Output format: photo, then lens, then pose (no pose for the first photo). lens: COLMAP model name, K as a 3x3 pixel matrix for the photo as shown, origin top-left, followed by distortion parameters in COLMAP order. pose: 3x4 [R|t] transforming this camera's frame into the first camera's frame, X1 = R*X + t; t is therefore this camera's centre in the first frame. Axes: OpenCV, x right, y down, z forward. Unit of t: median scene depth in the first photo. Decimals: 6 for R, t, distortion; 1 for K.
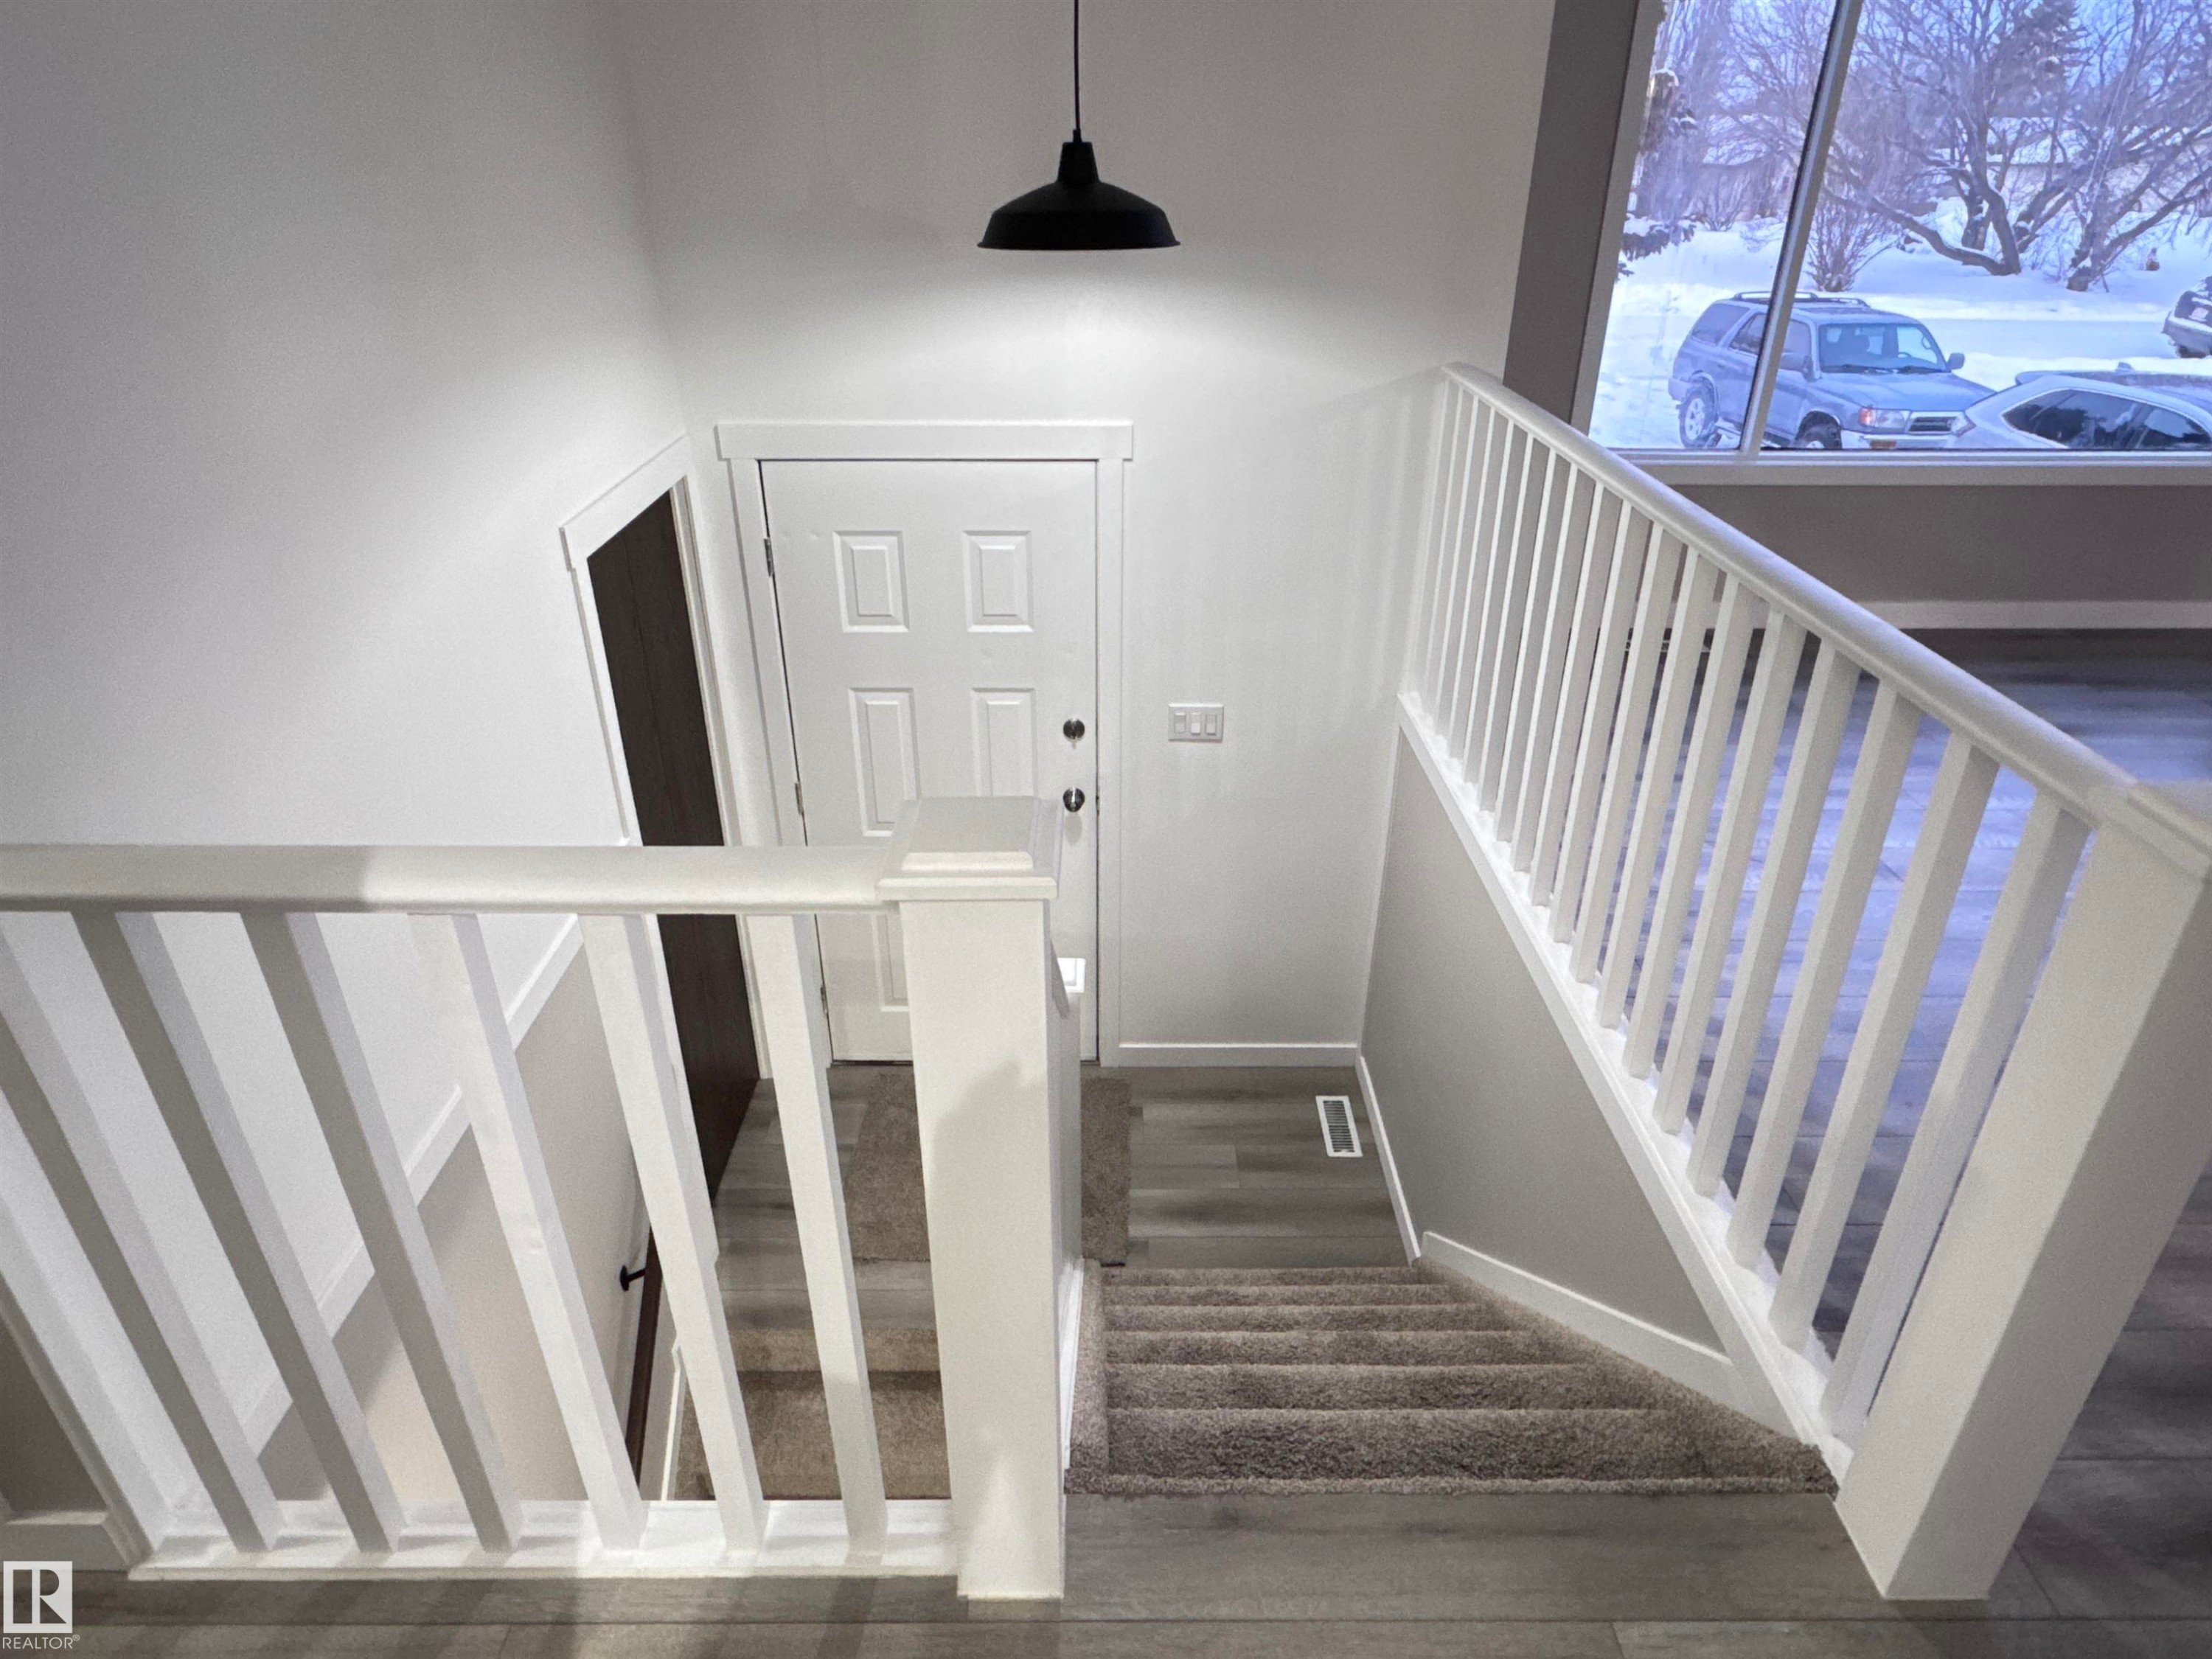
lens RADIAL K [[1298.4, 0, 1106.0], [0, 1298.4, 829.5], [0, 0, 1]] dist [0.000678, 0.002190]
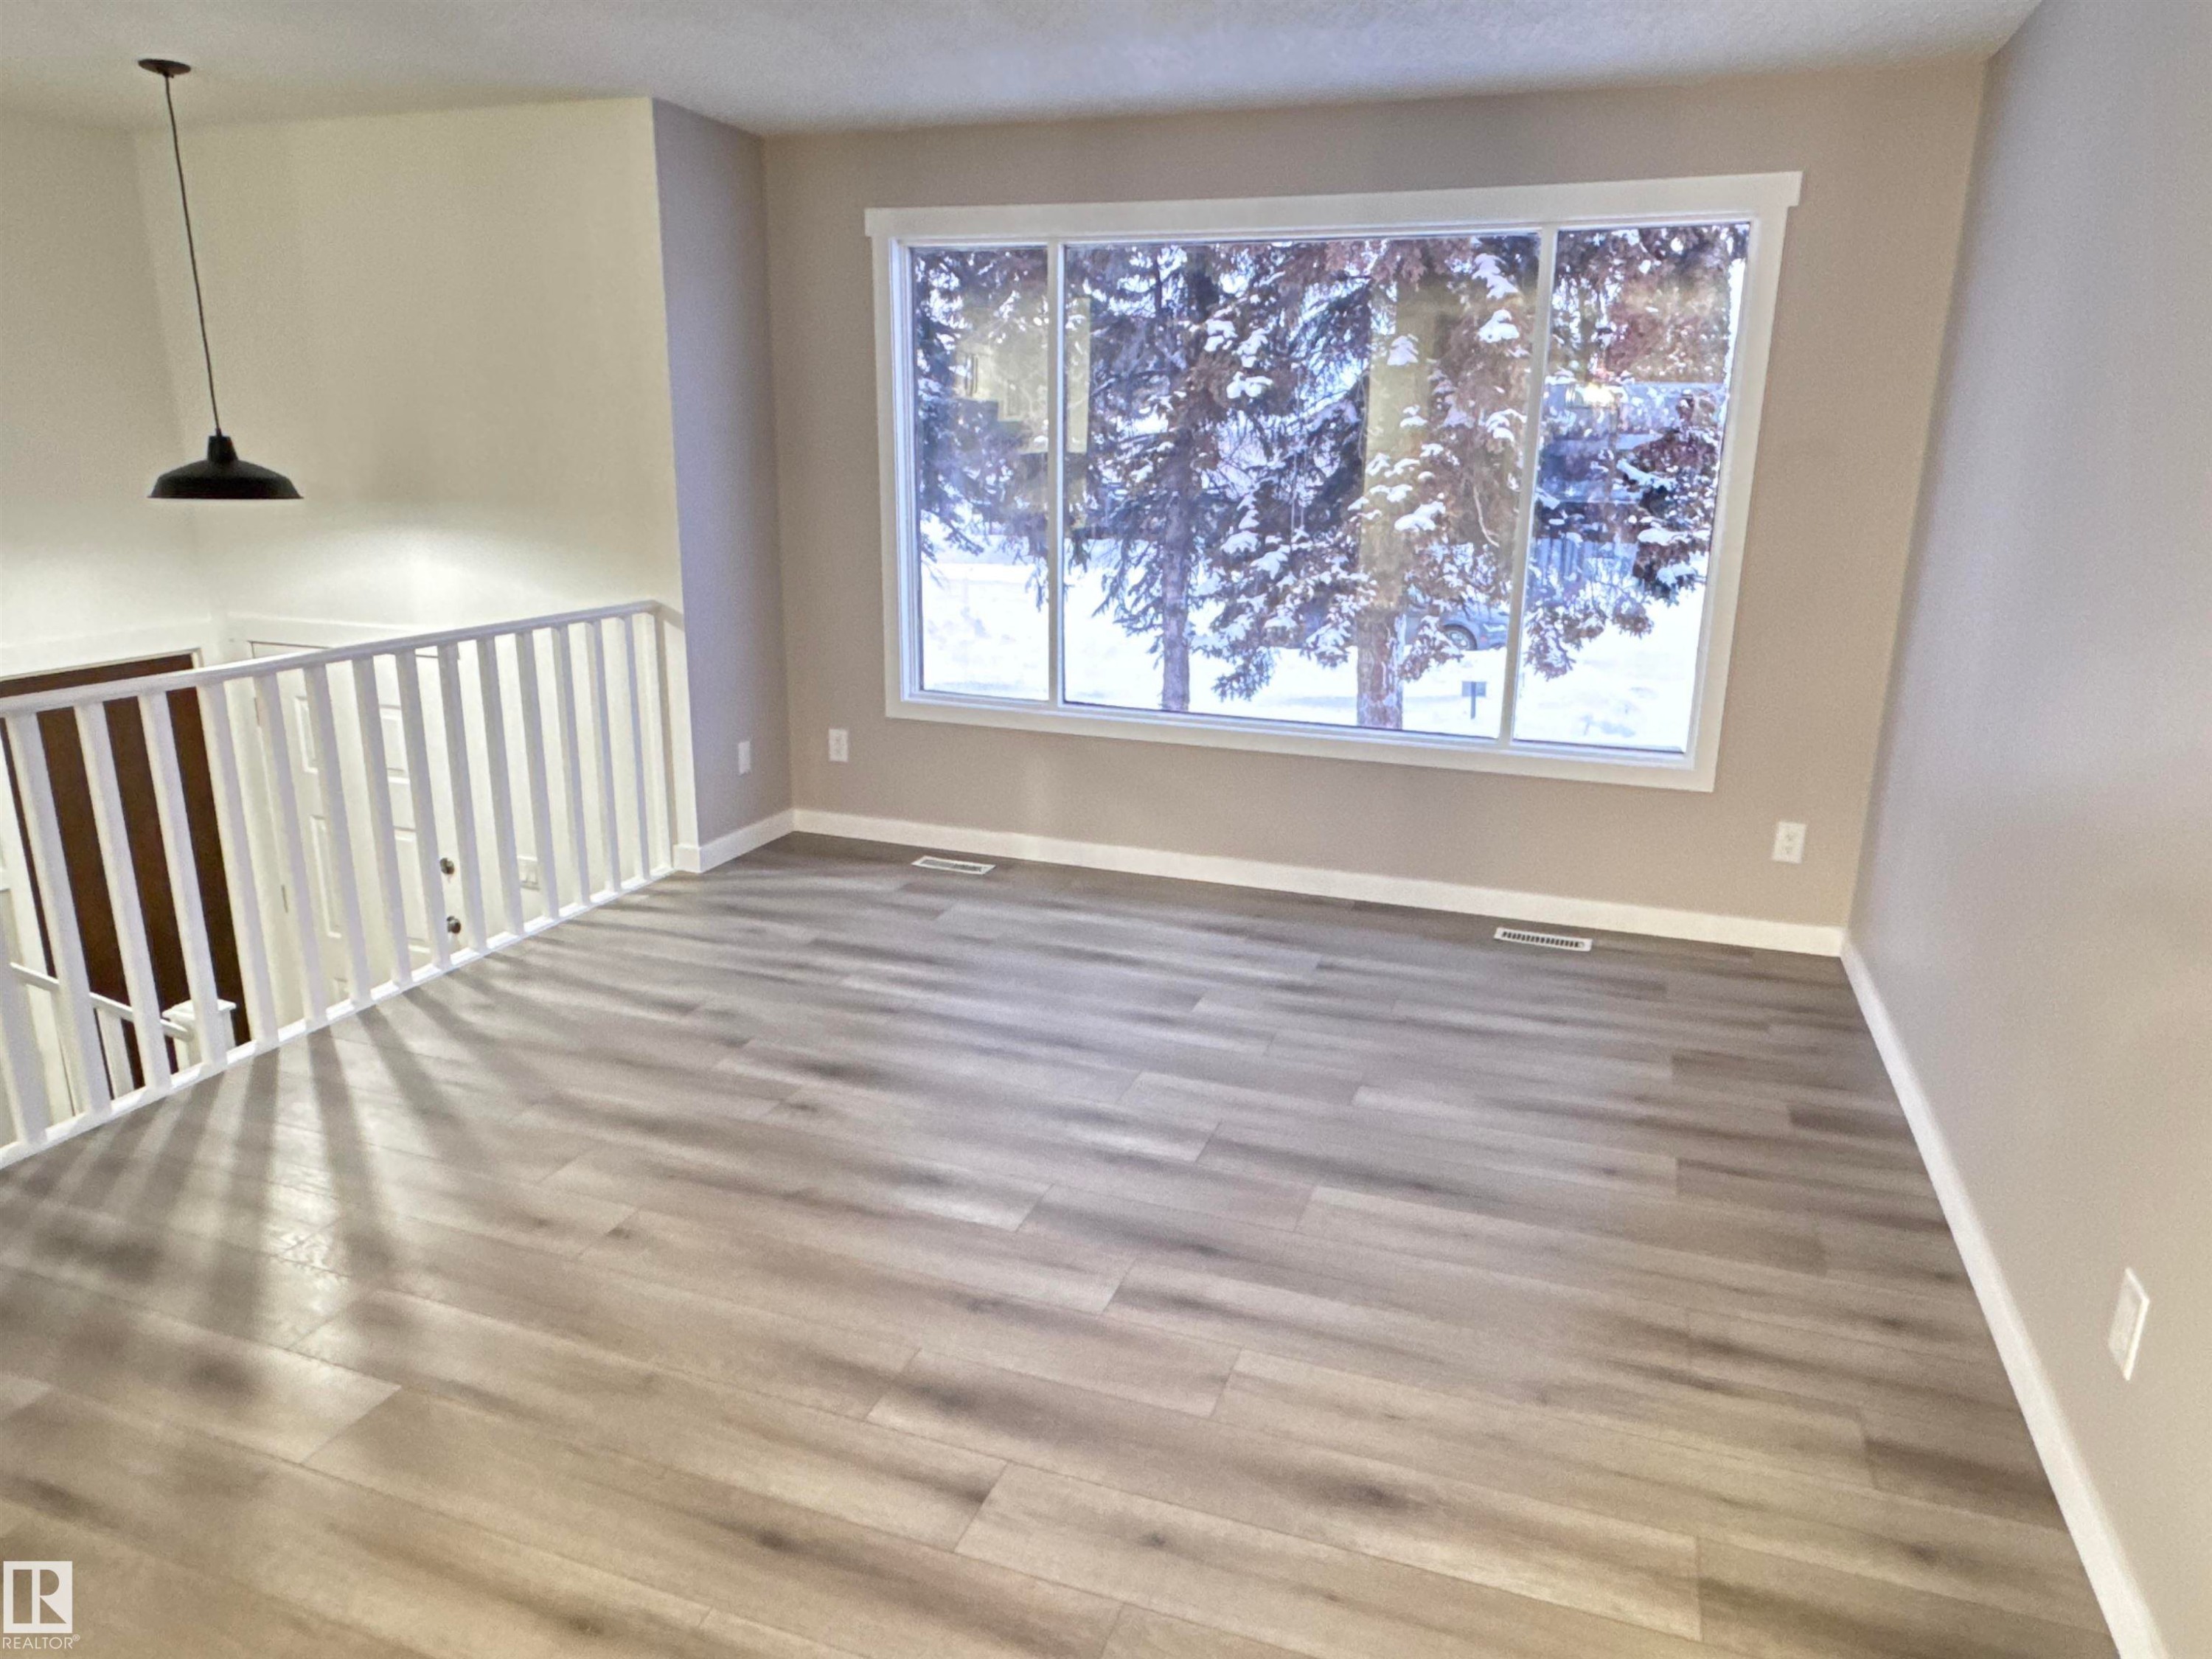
lens RADIAL K [[1411.9, 0, 1106.0], [0, 1411.9, 829.5], [0, 0, 1]] dist [-0.019287, 0.000306]
pose [[0.937851, 0.101406, -0.331892, 1.040178], [-0.175063, 0.963998, -0.200150, 0.050081], [0.299647, 0.245813, 0.921839, -0.075170]]
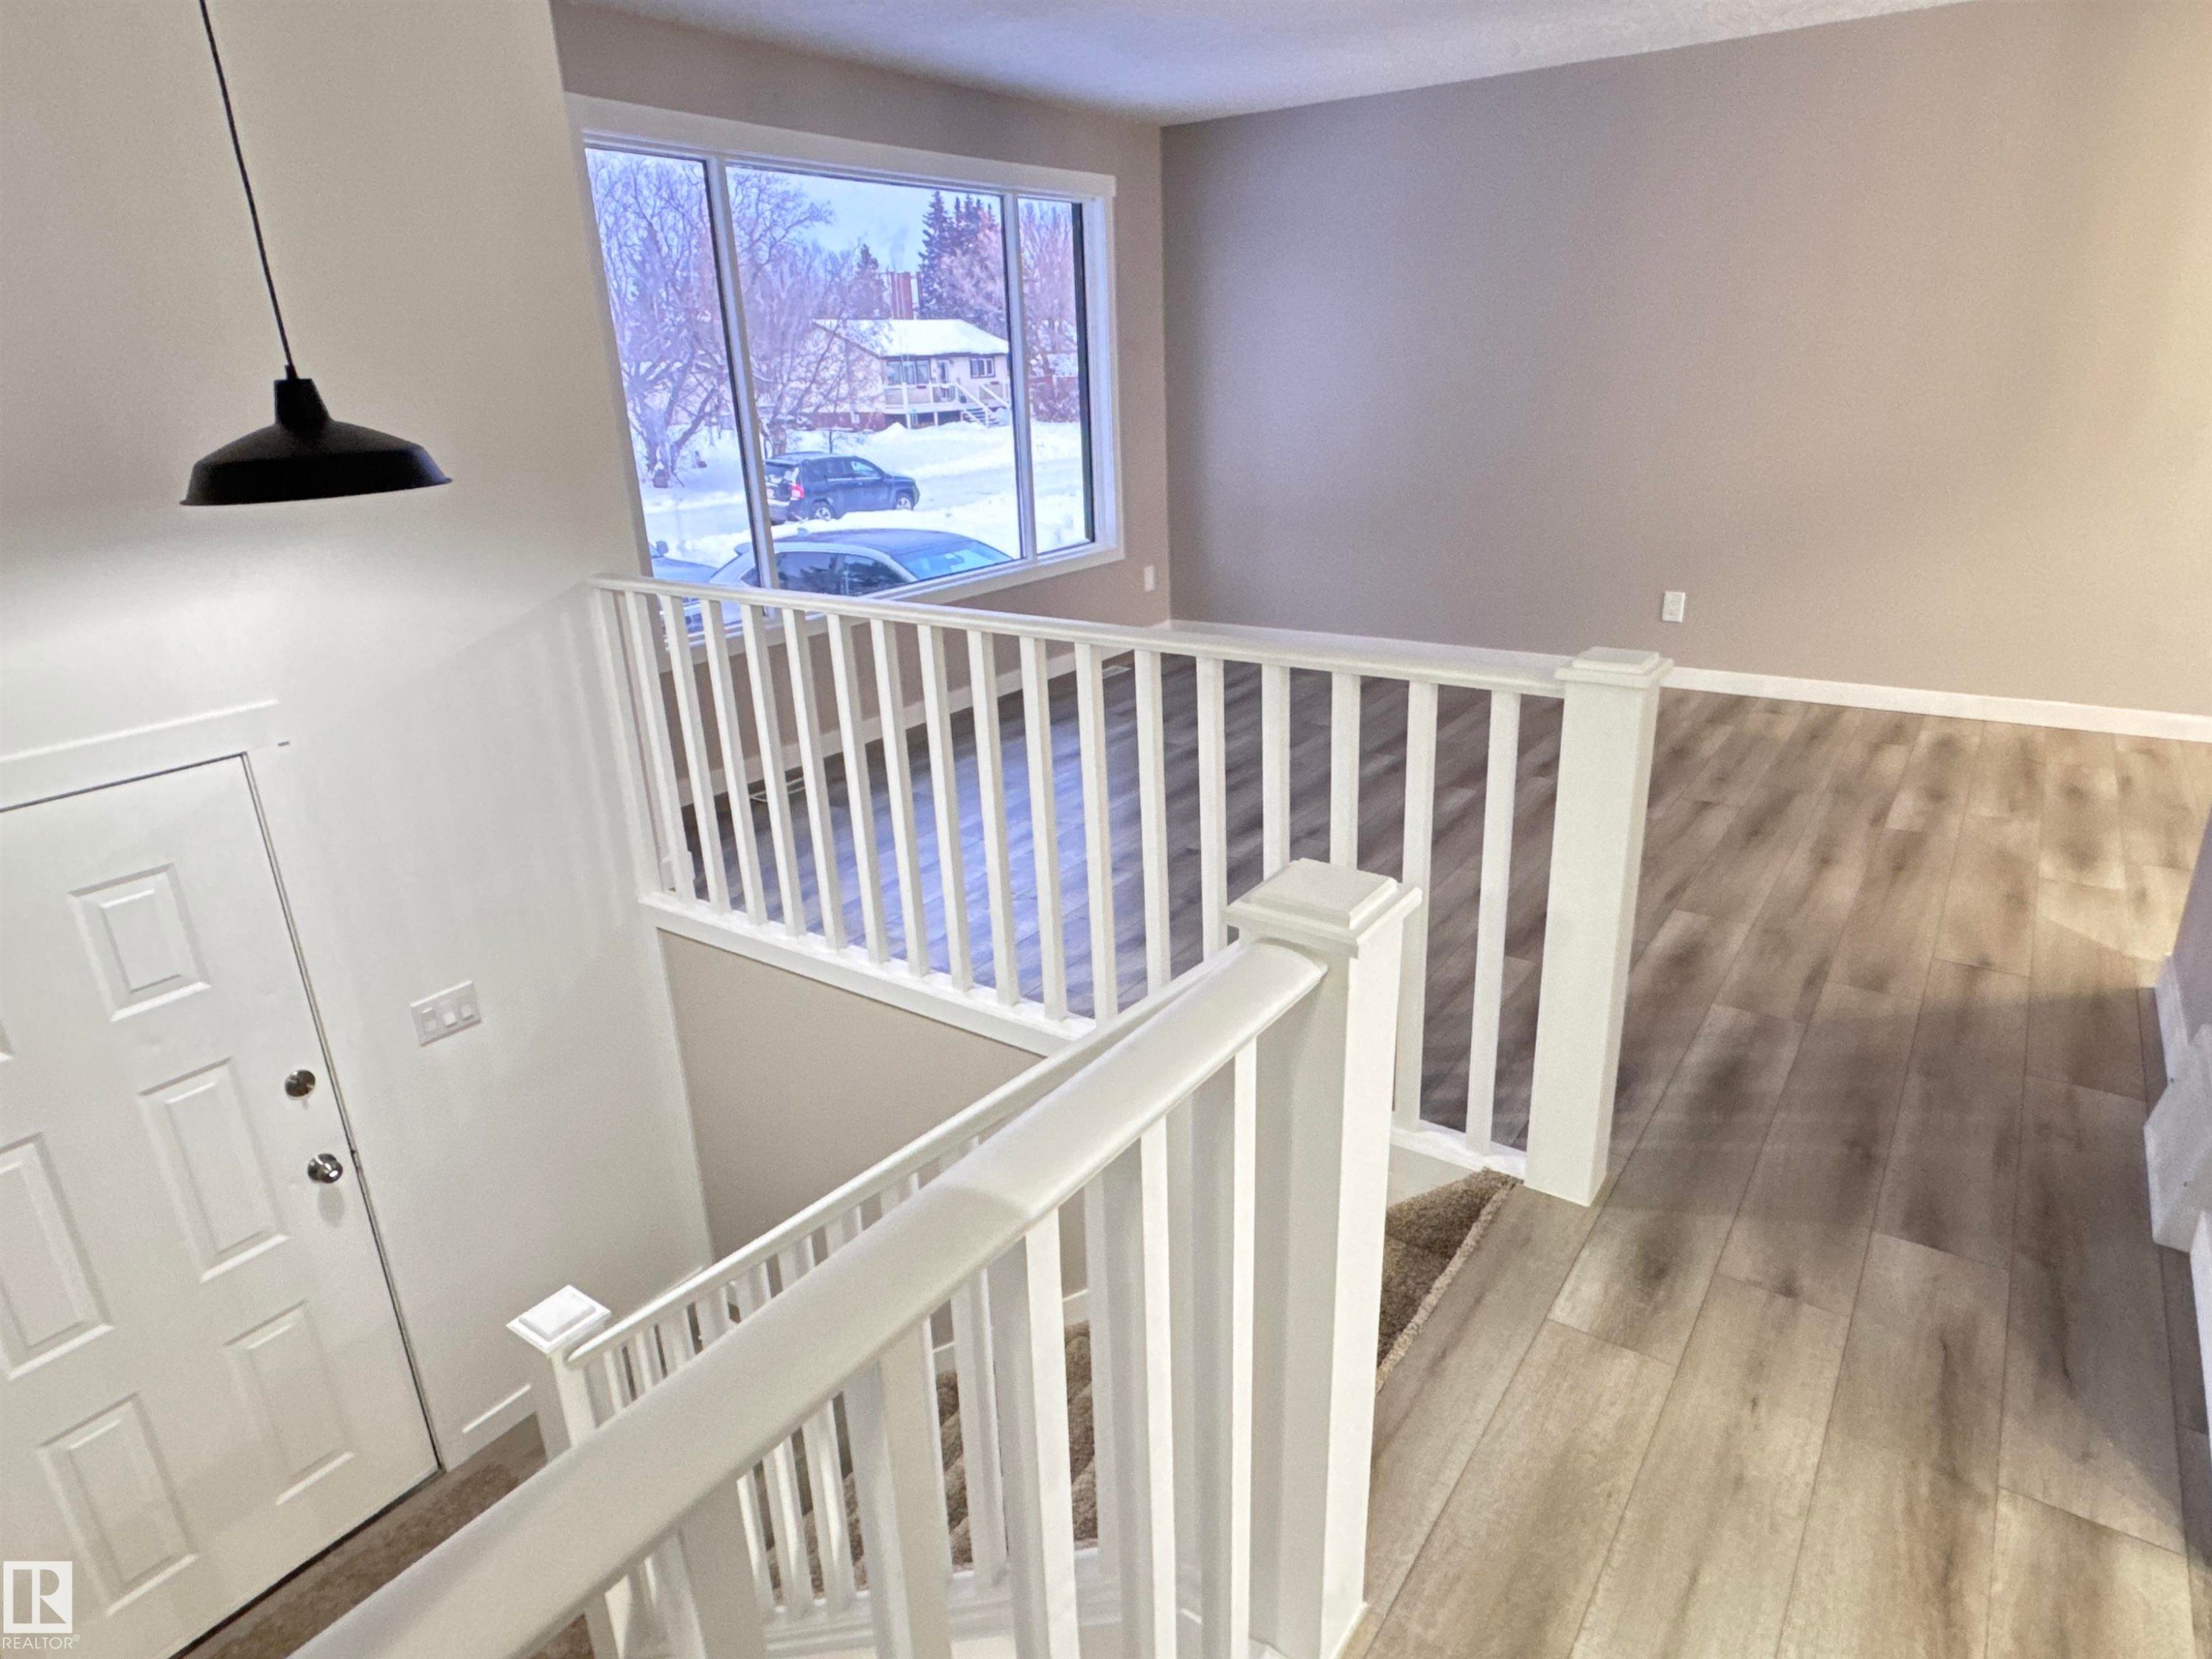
lens RADIAL K [[1298.4, 0, 1106.0], [0, 1298.4, 829.5], [0, 0, 1]] dist [0.000678, 0.002190]
pose [[0.577501, -0.302417, 0.758312, -0.296774], [0.416902, 0.907858, 0.044560, -0.049223], [-0.701915, 0.290408, 0.650368, 0.100777]]
